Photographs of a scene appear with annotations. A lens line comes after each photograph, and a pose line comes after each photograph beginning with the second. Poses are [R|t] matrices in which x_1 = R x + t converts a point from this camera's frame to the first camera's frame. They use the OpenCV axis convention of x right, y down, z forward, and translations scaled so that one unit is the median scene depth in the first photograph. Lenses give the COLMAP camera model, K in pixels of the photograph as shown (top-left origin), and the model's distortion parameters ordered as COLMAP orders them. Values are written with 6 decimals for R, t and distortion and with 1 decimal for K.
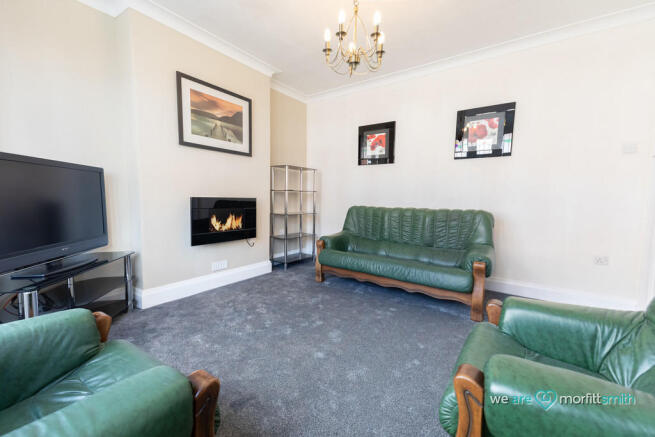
lens RADIAL K [[271.8, 0, 327.5], [0, 271.8, 218.5], [0, 0, 1]] dist [0.000752, 0.000091]
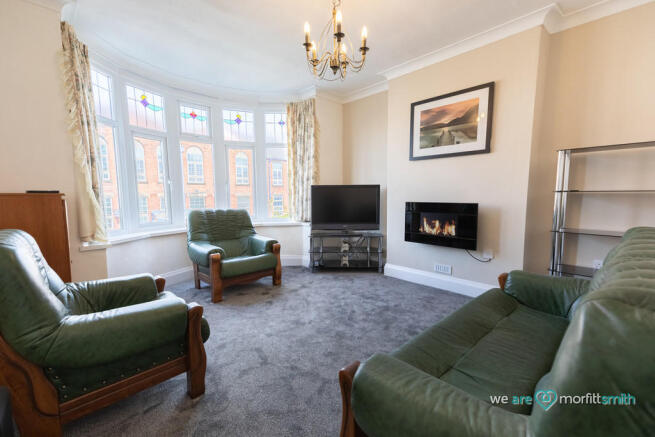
lens RADIAL K [[271.8, 0, 327.5], [0, 271.8, 218.5], [0, 0, 1]] dist [0.000752, 0.000091]
pose [[-0.195709, 0.081097, -0.977303, 0.723328], [-0.066327, 0.993198, 0.095698, -0.090036], [0.978416, 0.083551, -0.188999, 0.802442]]
